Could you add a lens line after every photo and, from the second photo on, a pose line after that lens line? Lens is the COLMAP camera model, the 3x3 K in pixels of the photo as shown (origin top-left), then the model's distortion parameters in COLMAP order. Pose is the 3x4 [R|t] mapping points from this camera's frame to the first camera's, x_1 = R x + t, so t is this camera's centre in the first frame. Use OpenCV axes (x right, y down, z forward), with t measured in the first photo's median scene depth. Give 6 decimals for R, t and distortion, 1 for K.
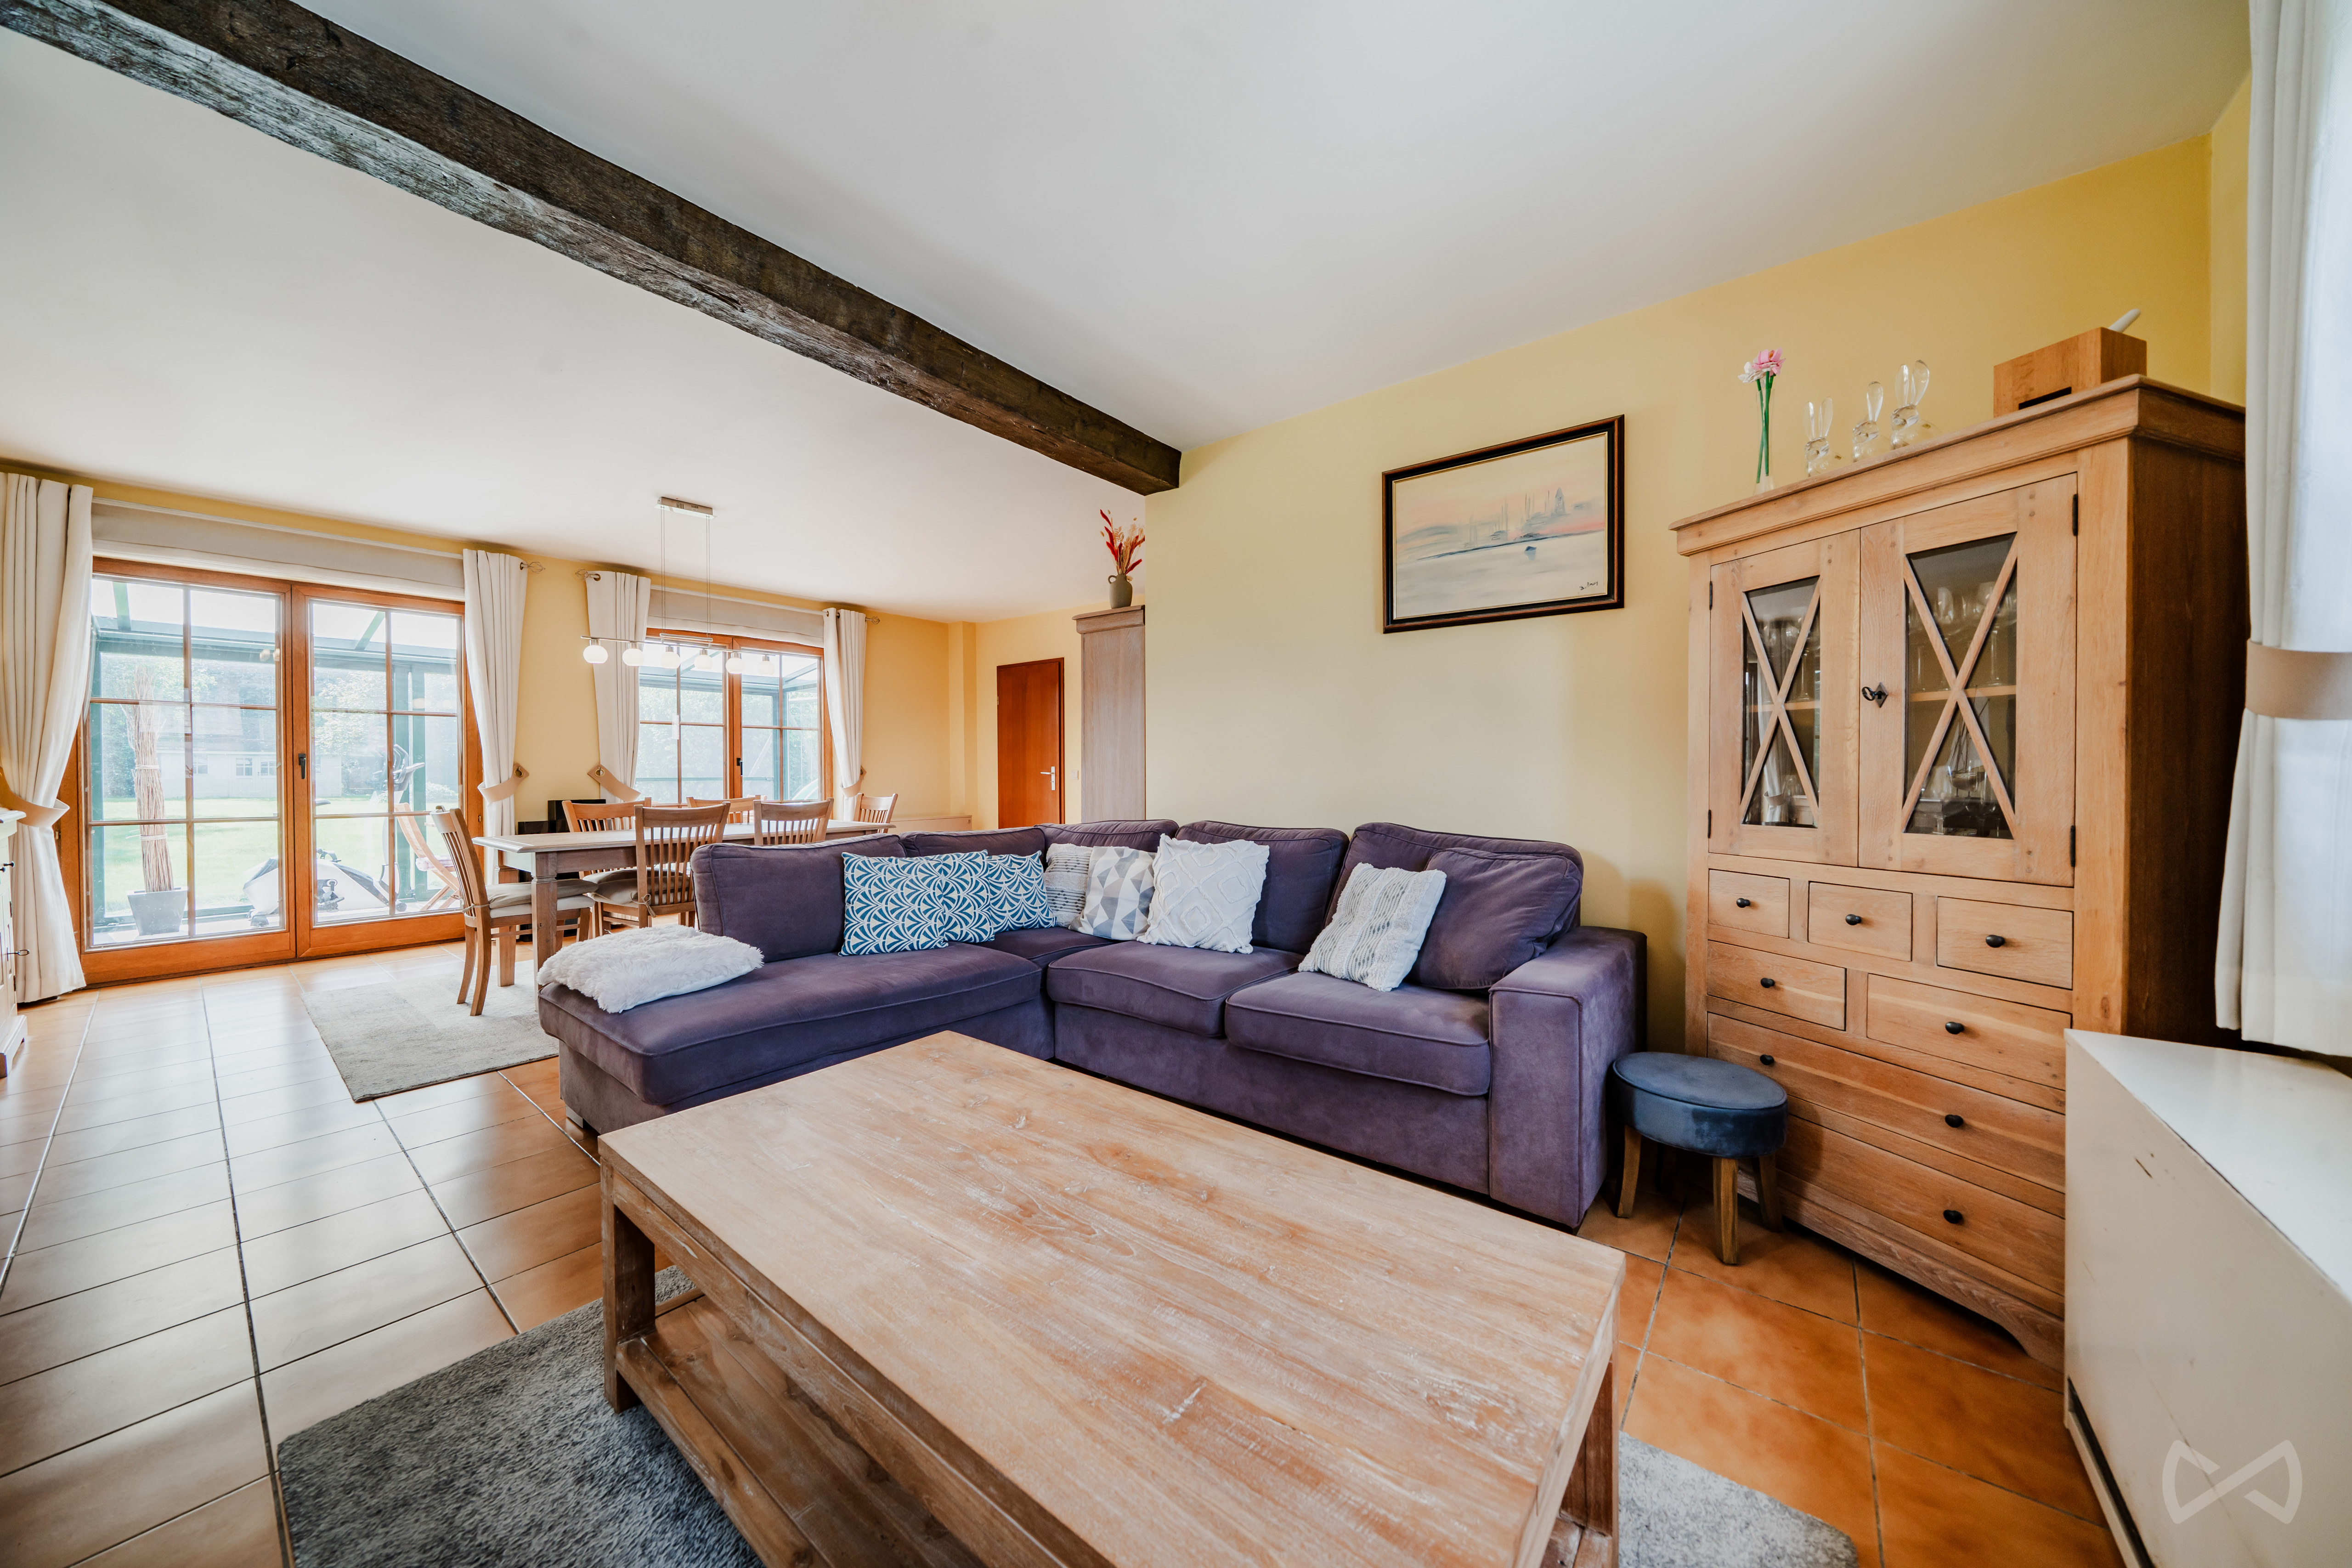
lens RADIAL K [[795.6, 0, 1169.2], [0, 795.6, 777.0], [0, 0, 1]] dist [-0.004861, -0.000013]
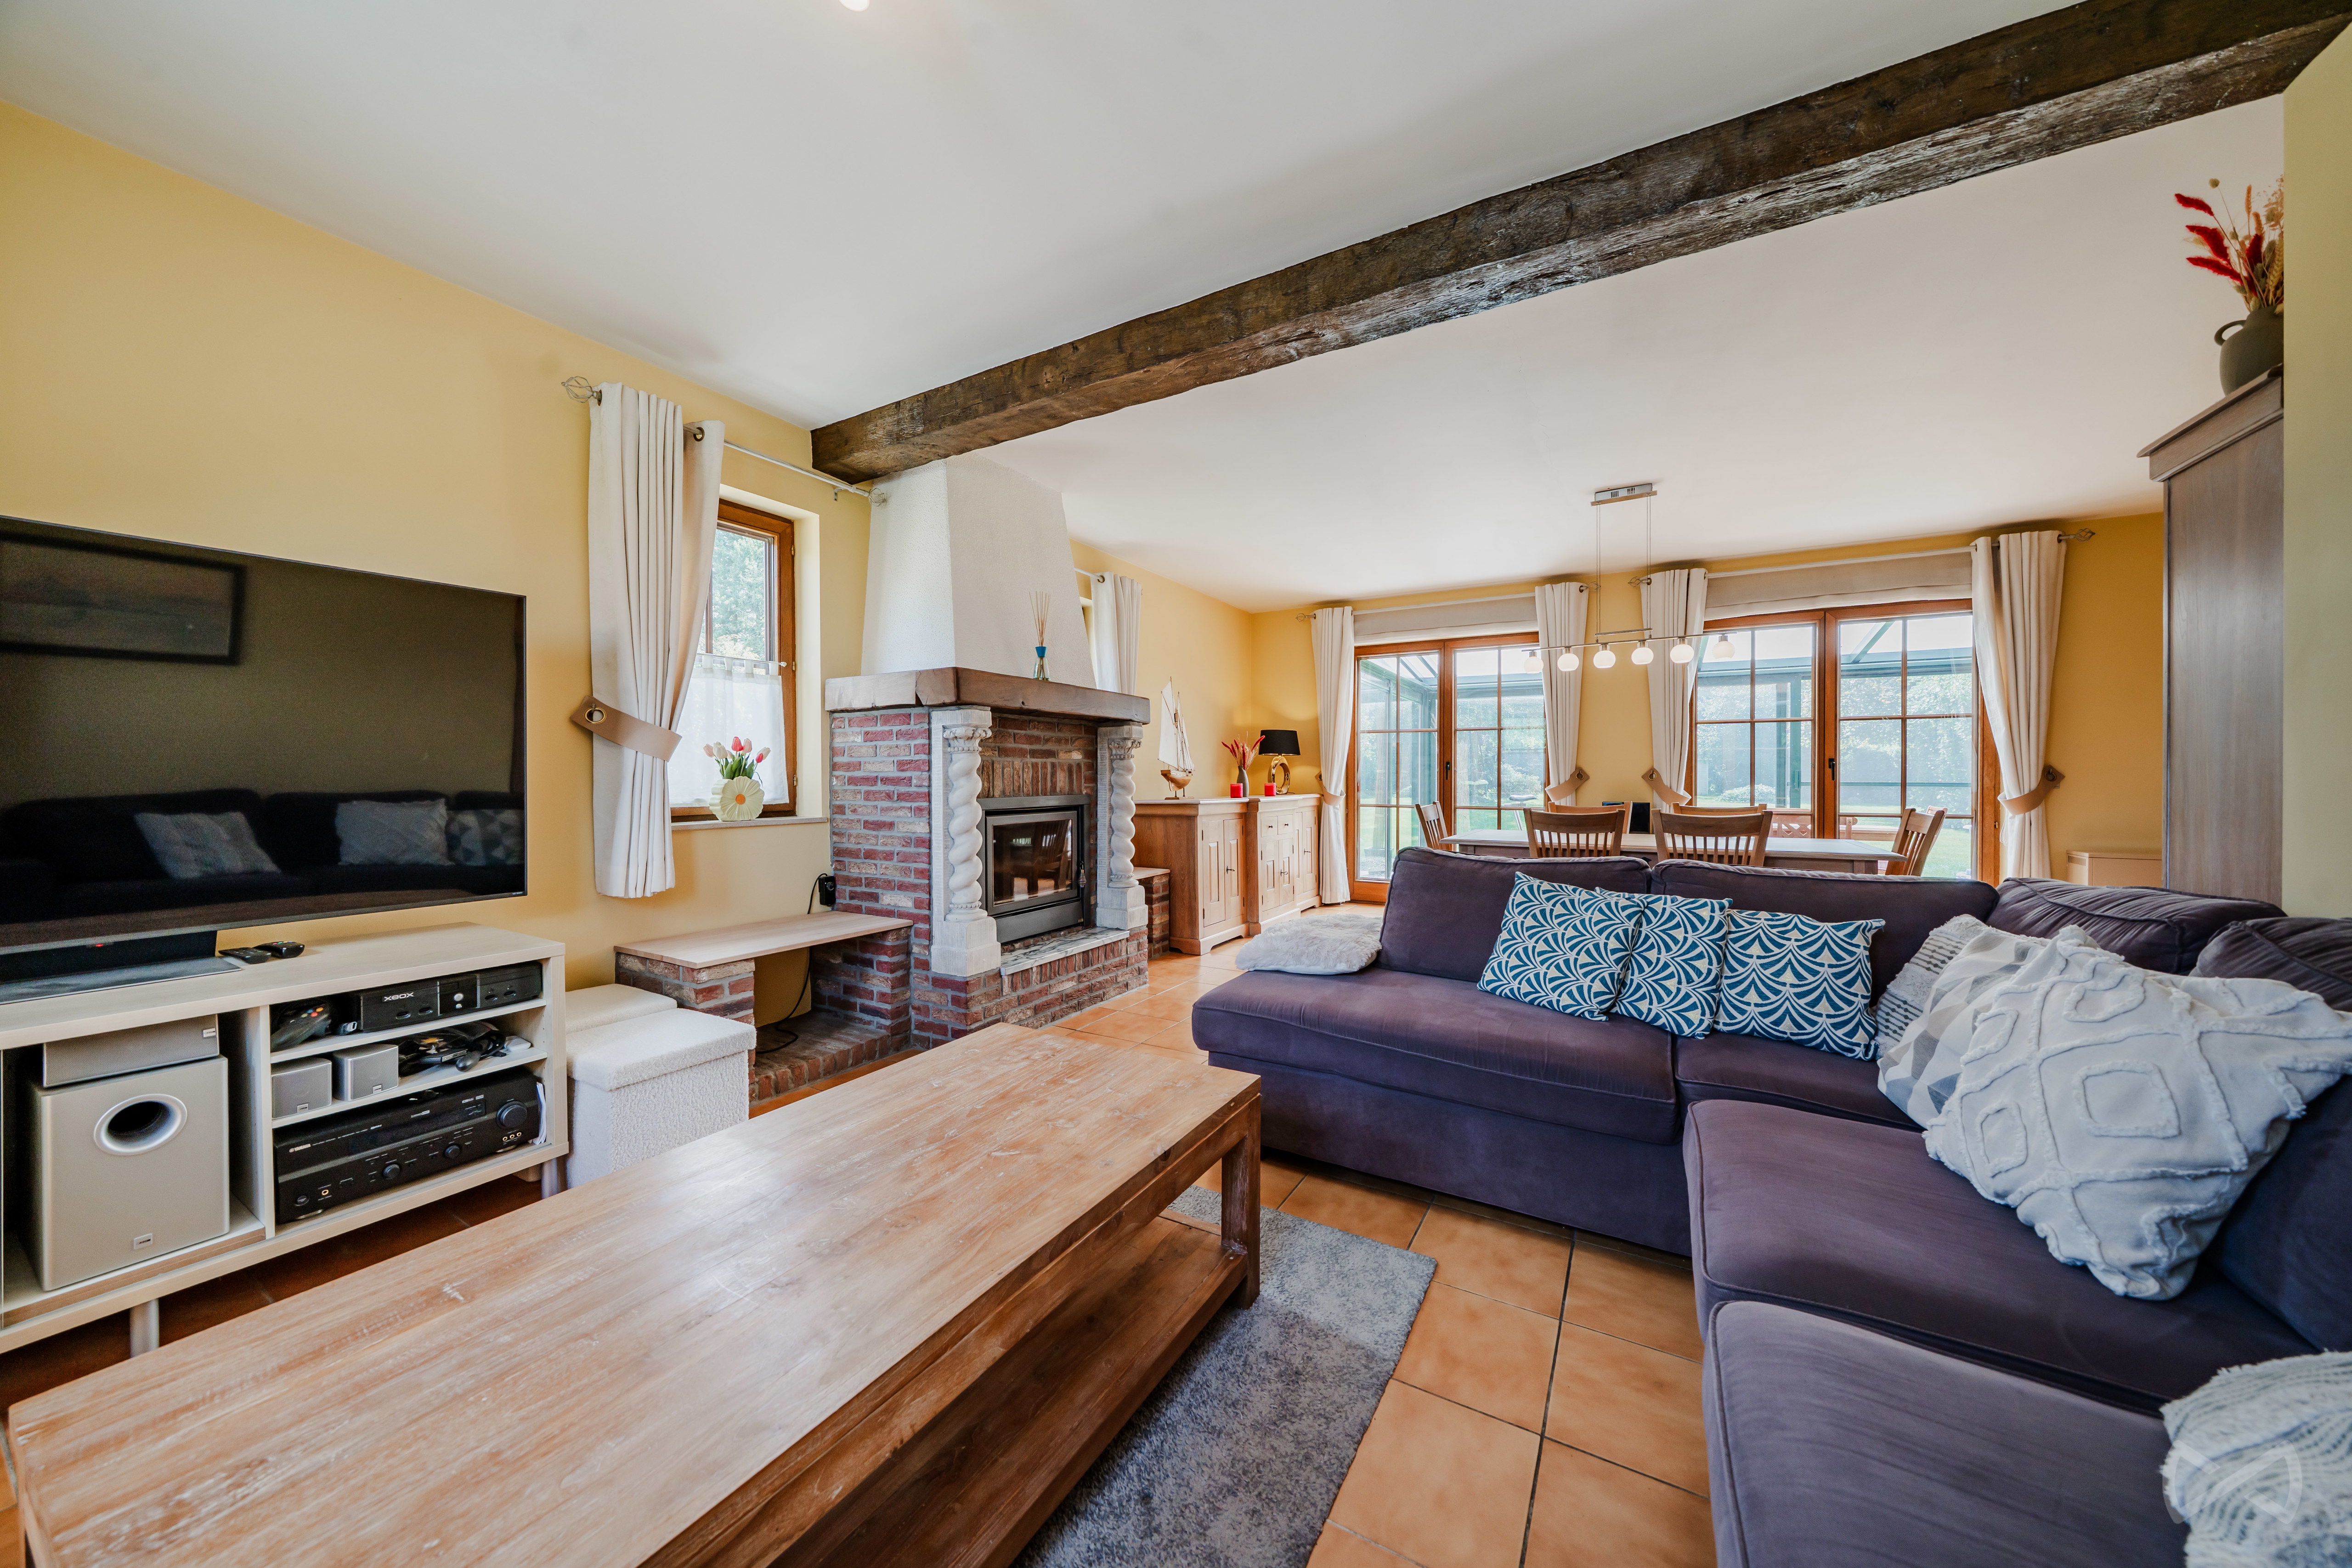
lens RADIAL K [[795.6, 0, 1170.7], [0, 795.6, 778.3], [0, 0, 1]] dist [-0.004861, -0.000013]
pose [[0.145619, 0.007549, -0.989312, 0.332167], [-0.009670, 0.999934, 0.006207, -0.005305], [0.989293, 0.008663, 0.145682, 0.458665]]
